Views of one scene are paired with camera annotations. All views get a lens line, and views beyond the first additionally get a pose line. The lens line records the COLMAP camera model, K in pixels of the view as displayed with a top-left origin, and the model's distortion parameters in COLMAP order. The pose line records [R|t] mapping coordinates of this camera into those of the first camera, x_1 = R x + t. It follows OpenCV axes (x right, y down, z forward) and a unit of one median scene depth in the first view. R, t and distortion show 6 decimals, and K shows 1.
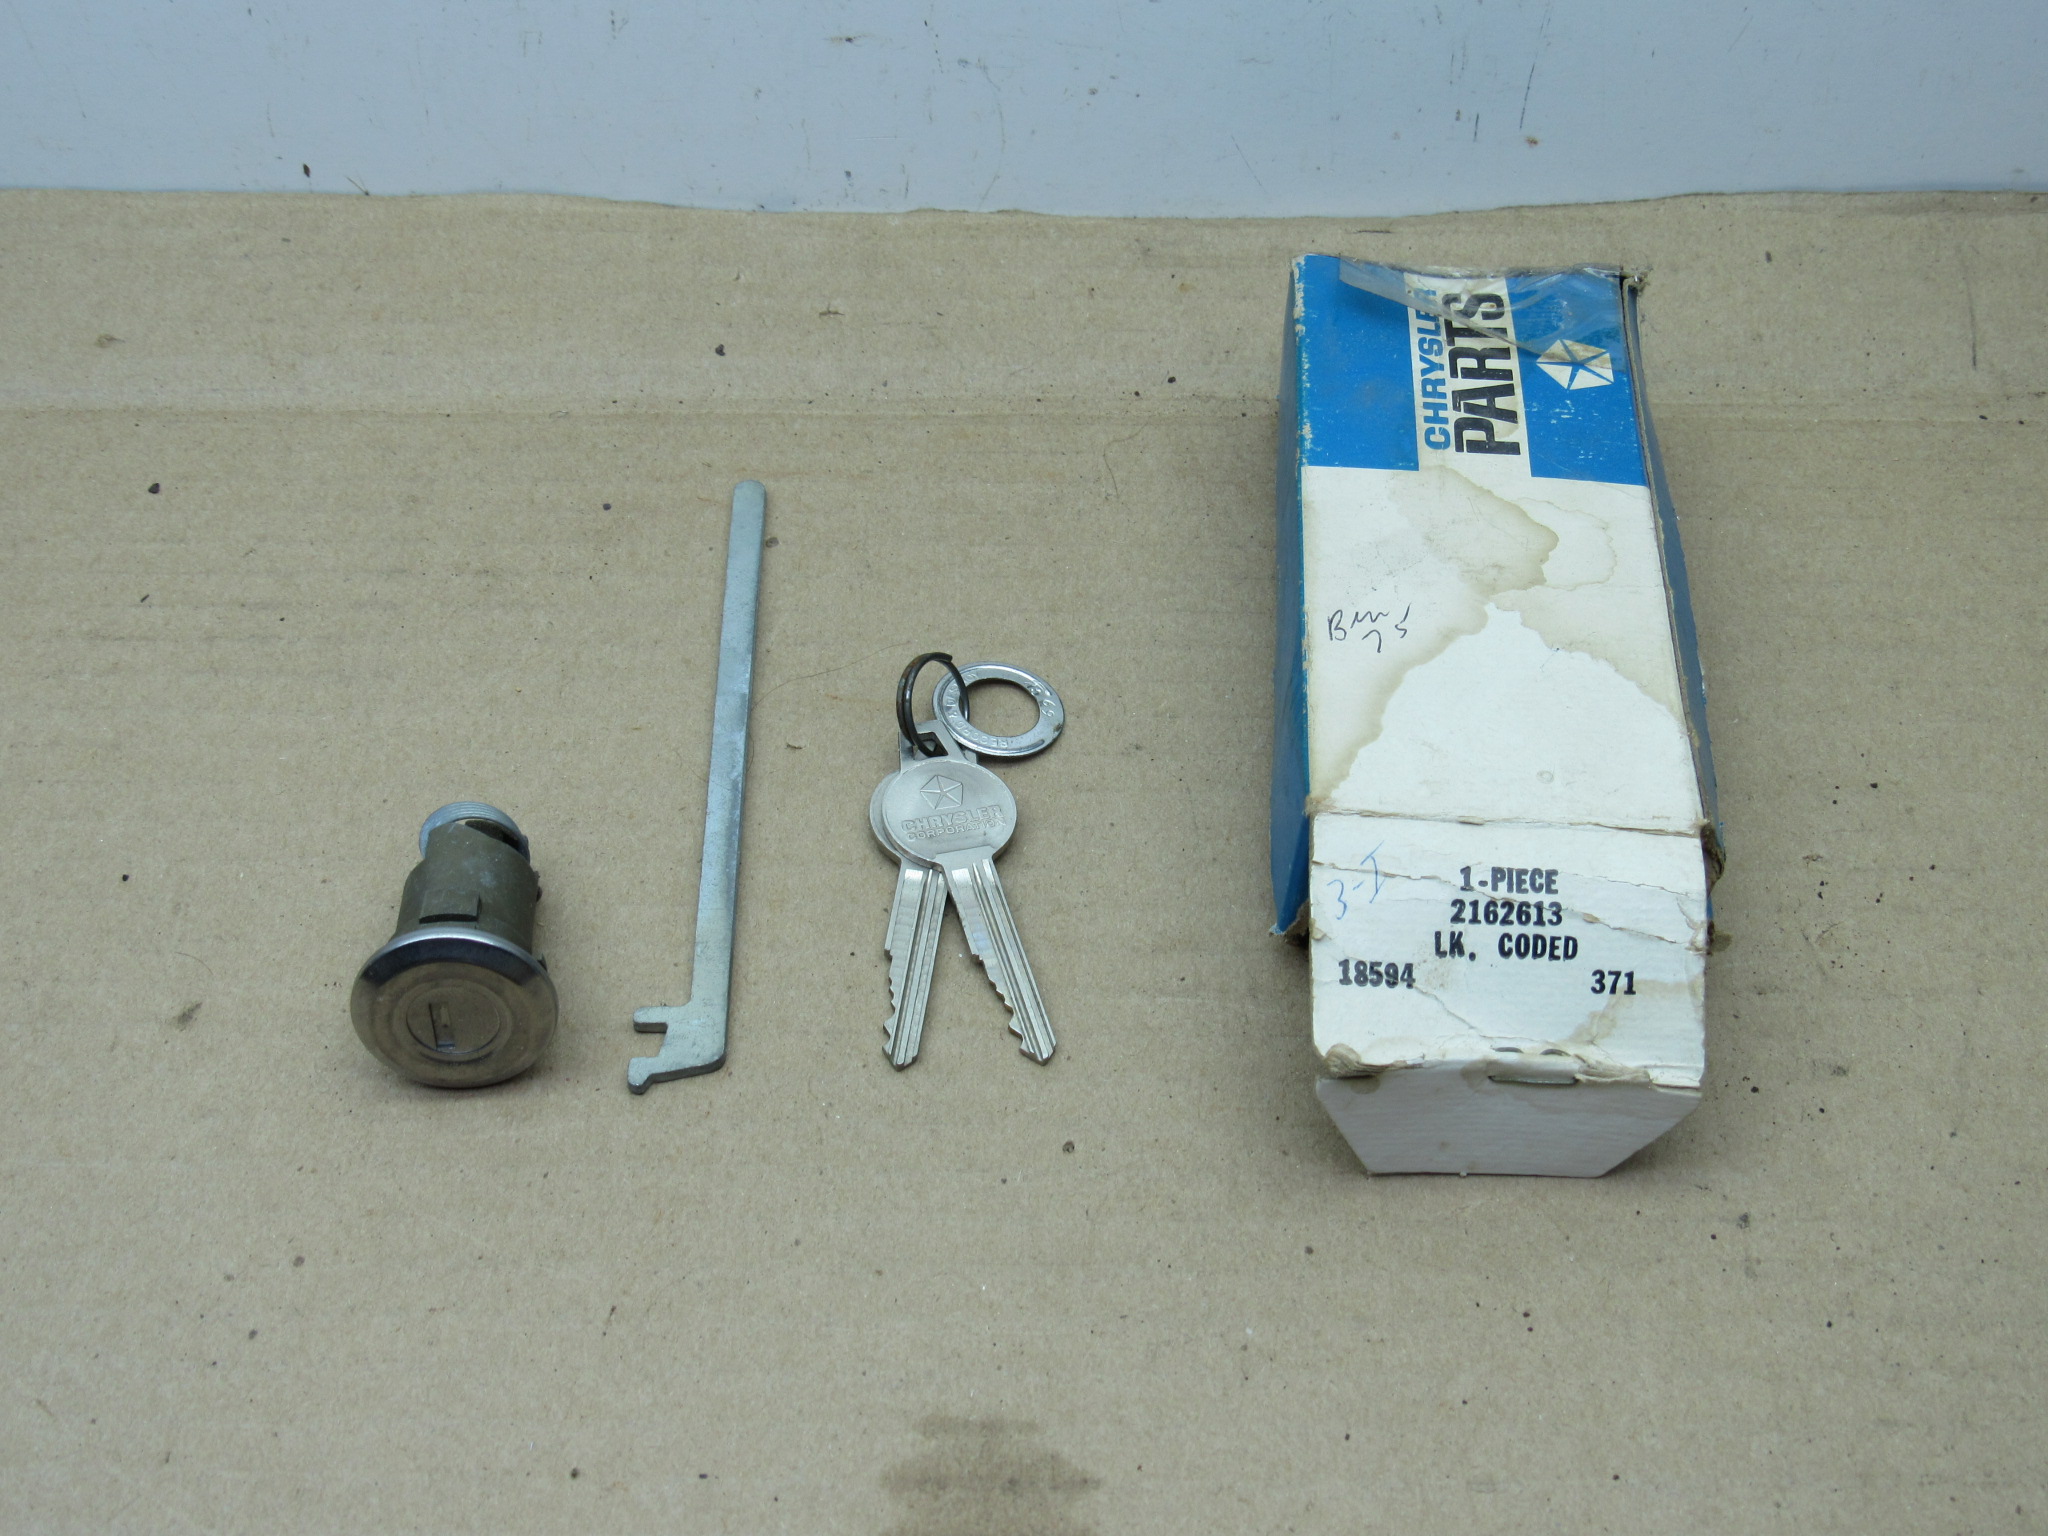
lens RADIAL K [[2492.0, 0, 1011.2], [0, 2492.0, 763.6], [0, 0, 1]] dist [-0.062951, 0.000000]
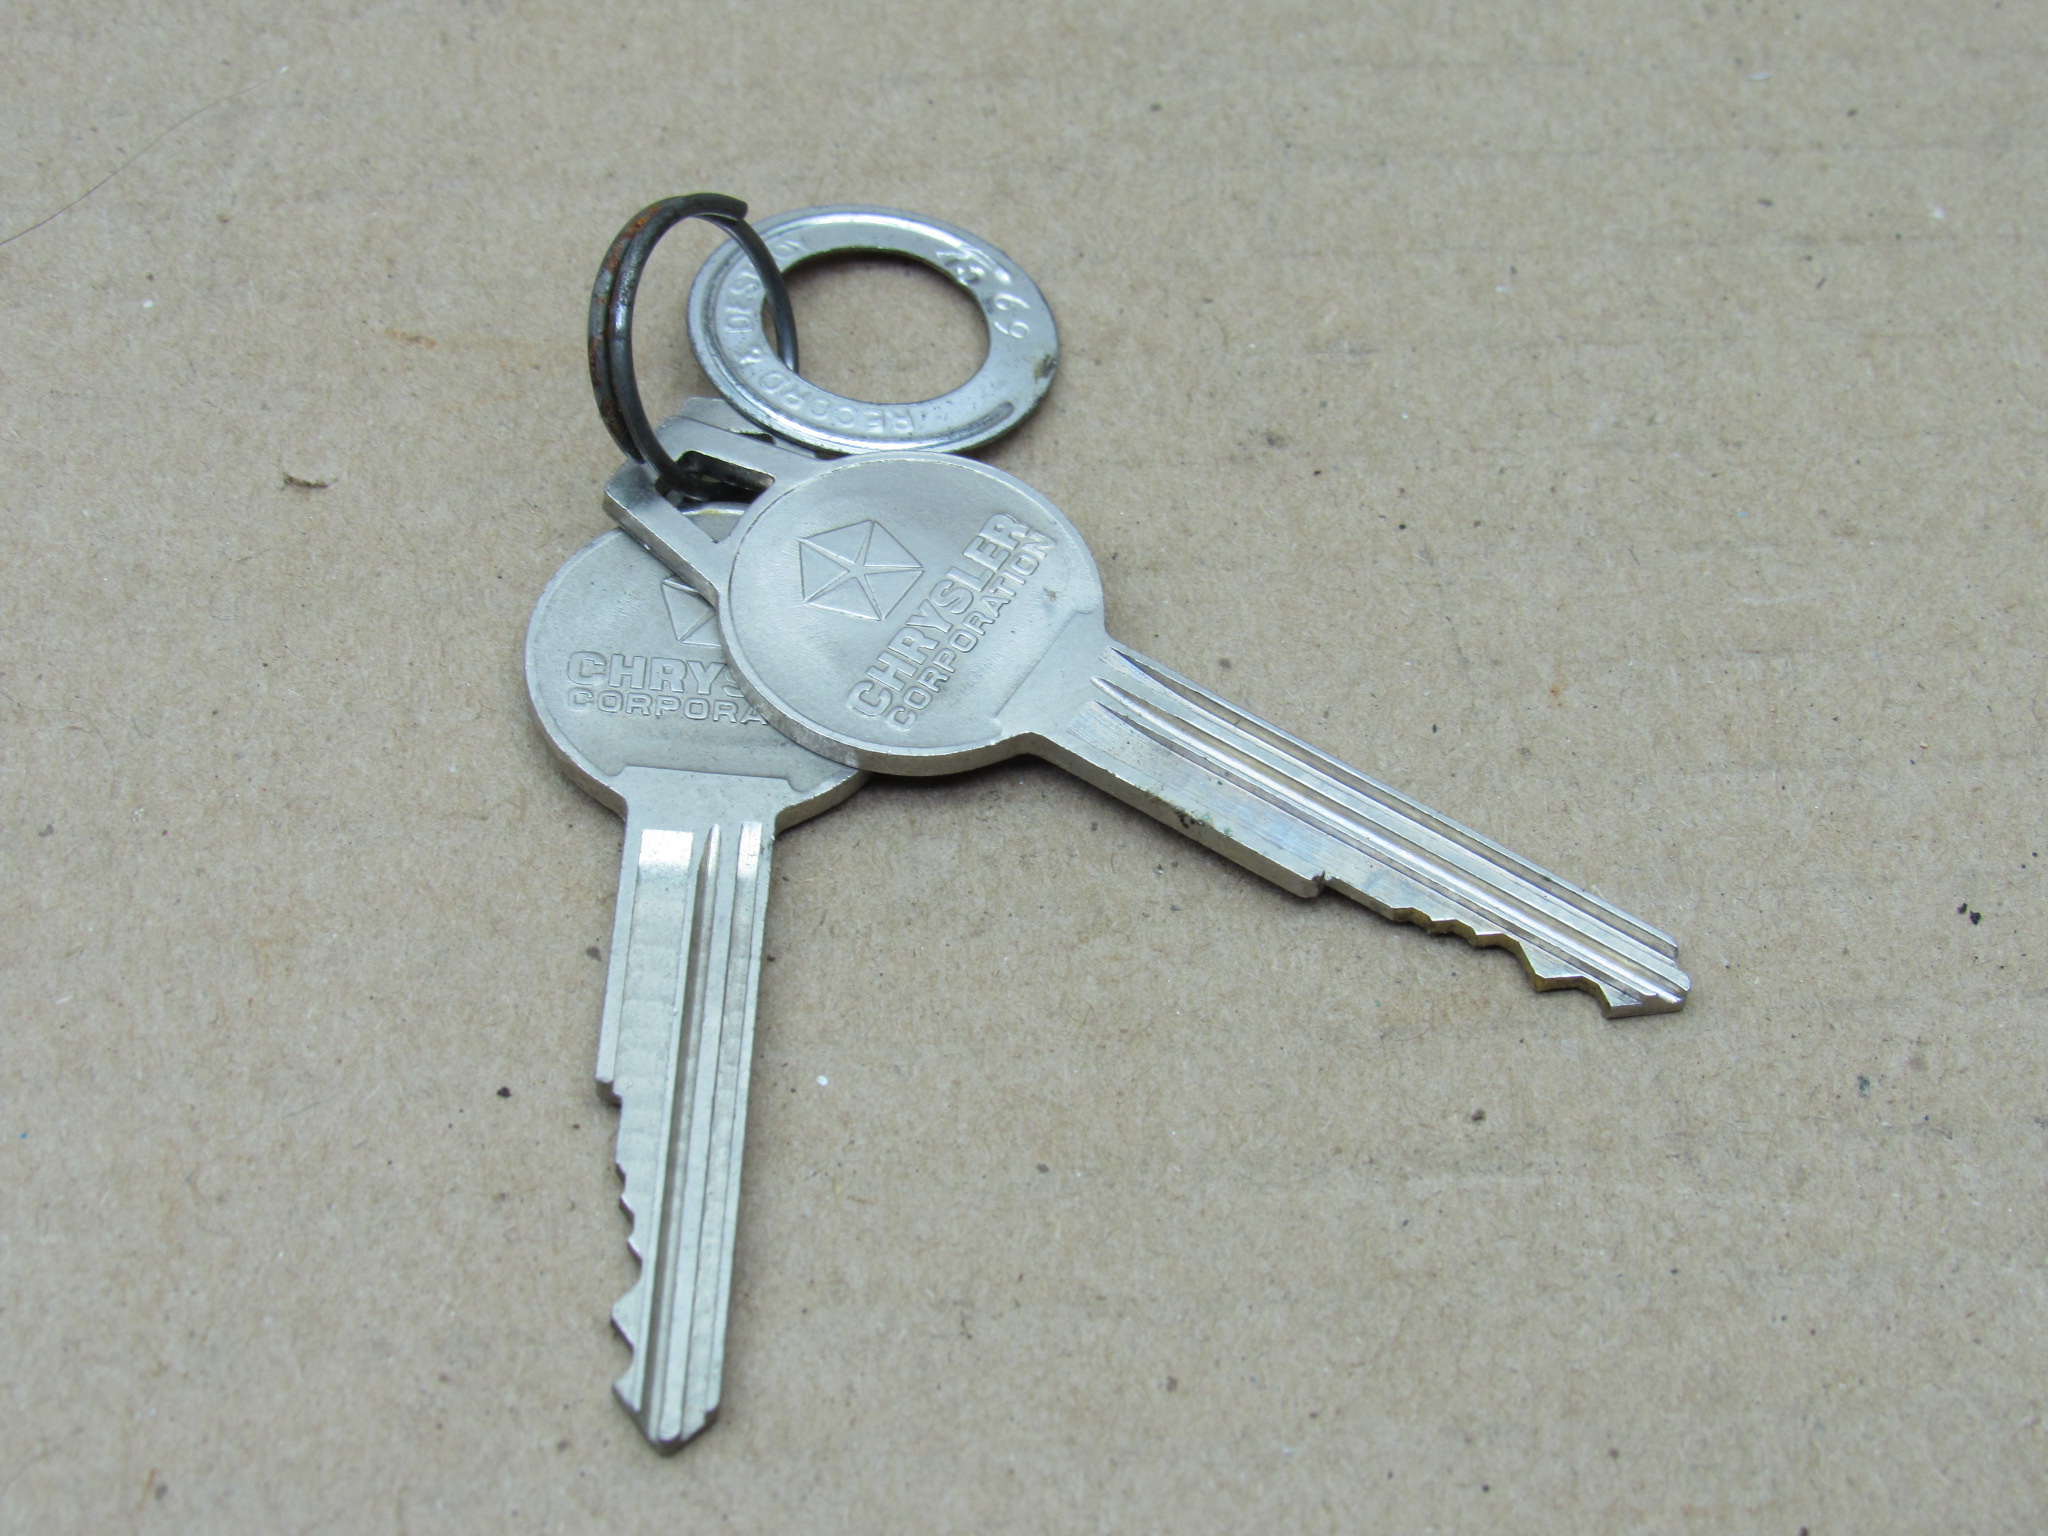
lens RADIAL K [[4024.5, 0, 1030.3], [0, 4024.5, 764.9], [0, 0, 1]] dist [-0.196218, 0.000000]
pose [[0.996153, -0.050190, 0.071830, -0.029800], [0.044354, 0.995755, 0.080646, -0.008803], [-0.075573, -0.077150, 0.994151, 0.464226]]
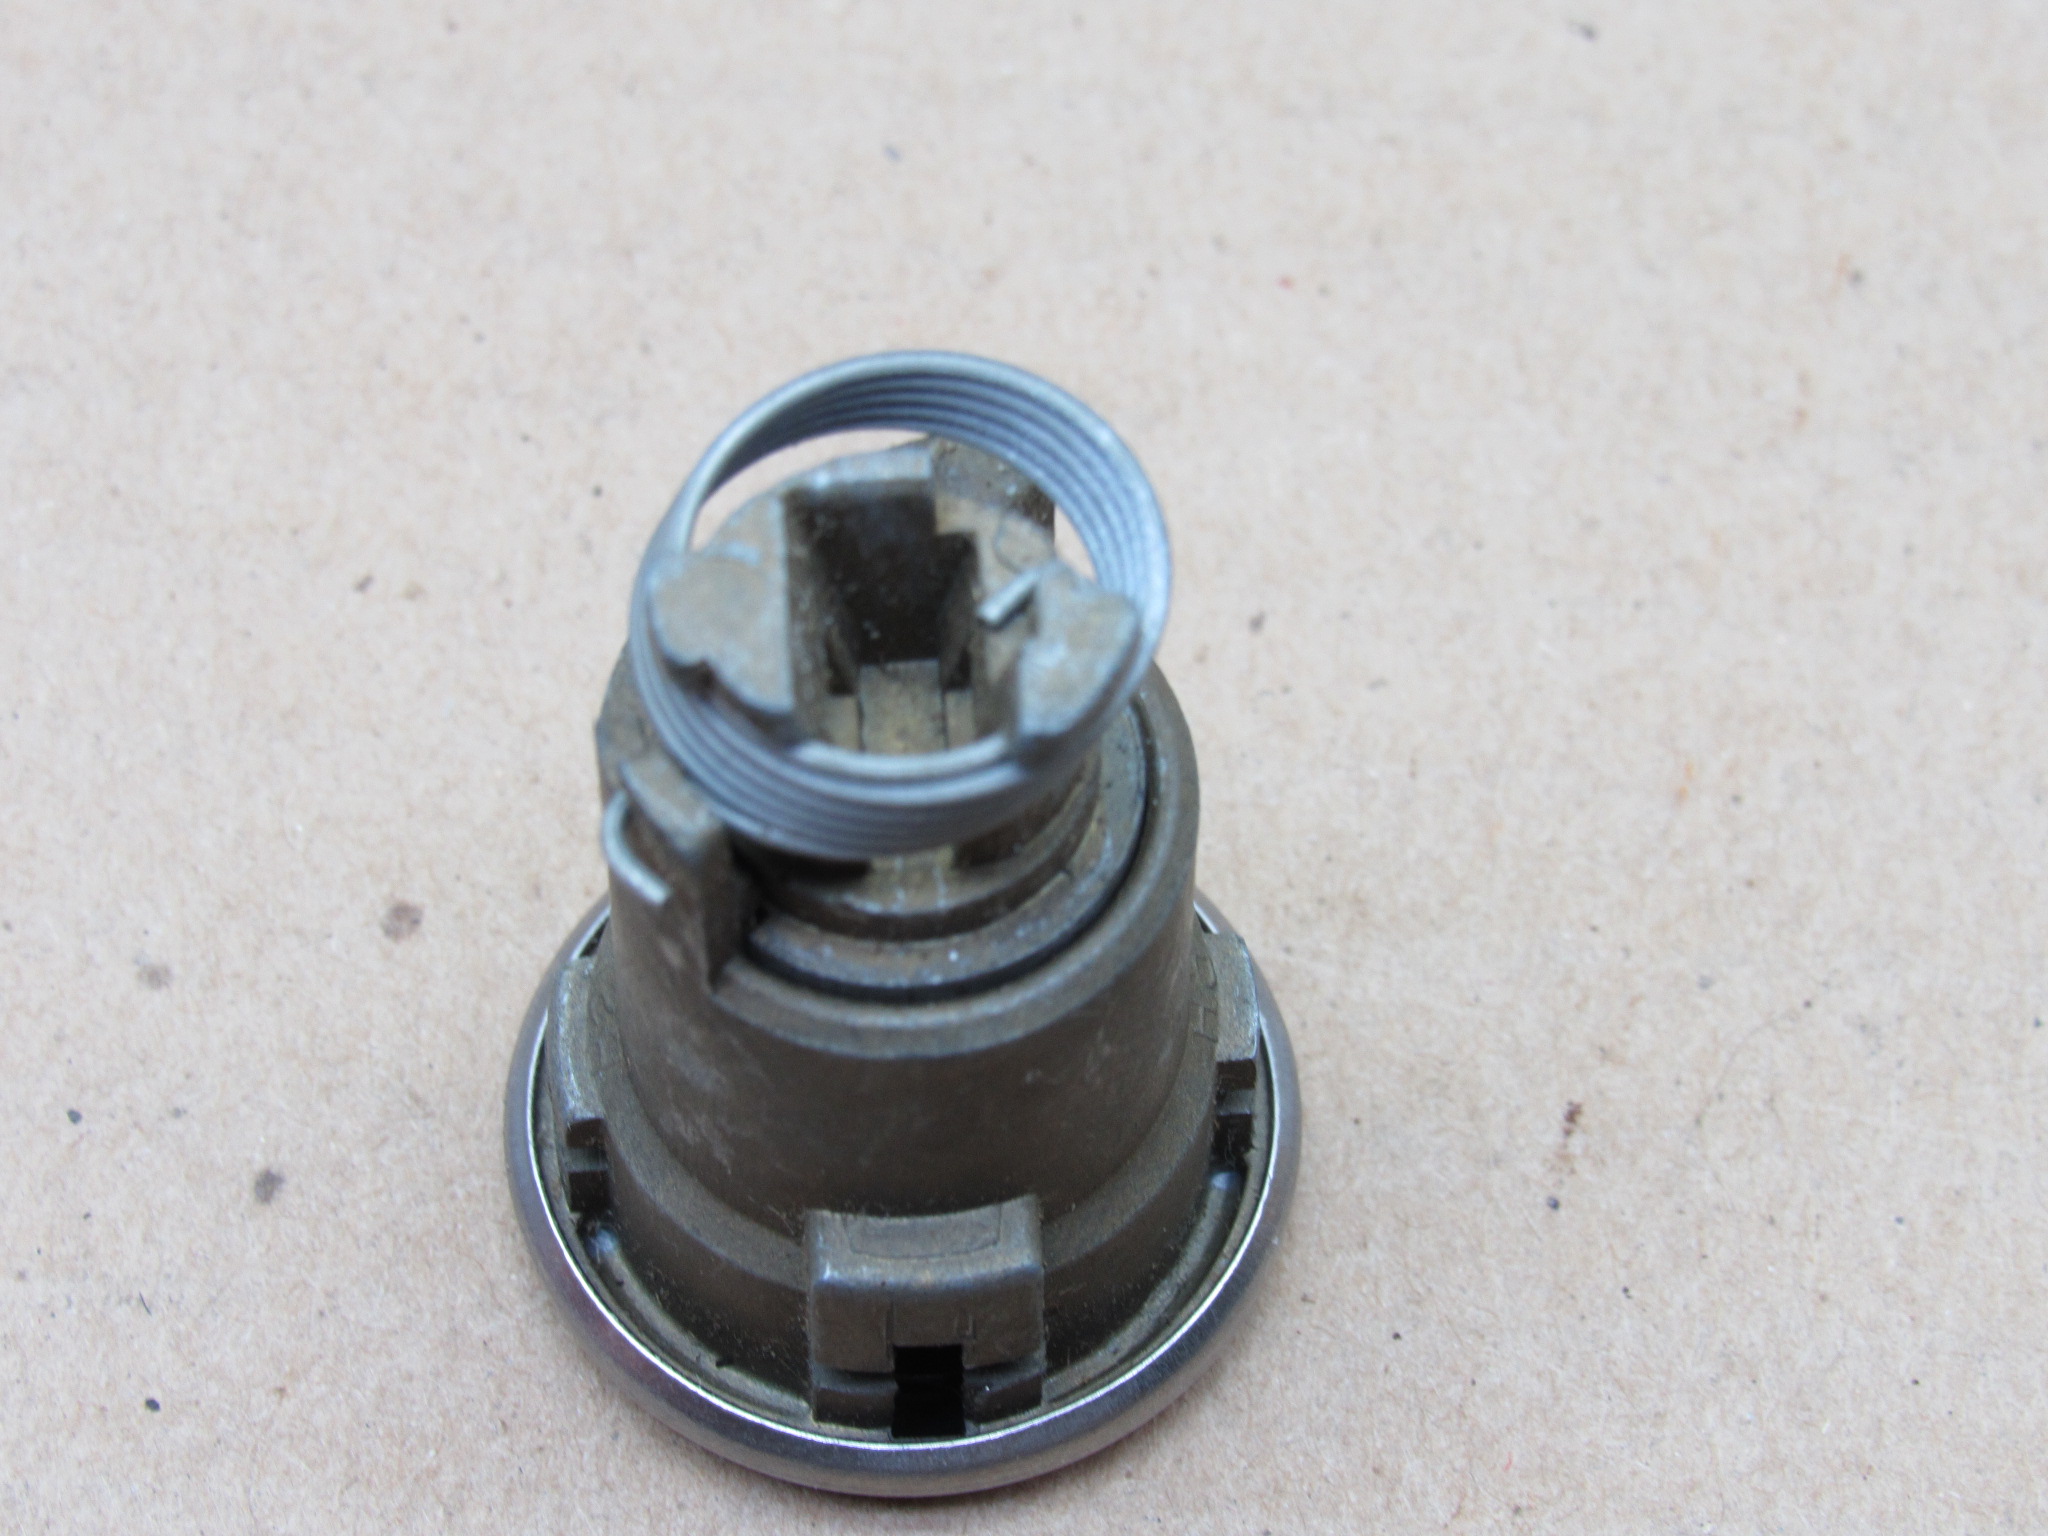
lens RADIAL K [[5531.8, 0, 1011.8], [0, 5531.8, 770.6], [0, 0, 1]] dist [-0.255876, 0.000000]
pose [[0.999677, 0.023242, 0.010255, -0.209081], [-0.024834, 0.979116, 0.201778, 0.055001], [-0.005351, -0.201968, 0.979378, 0.371000]]
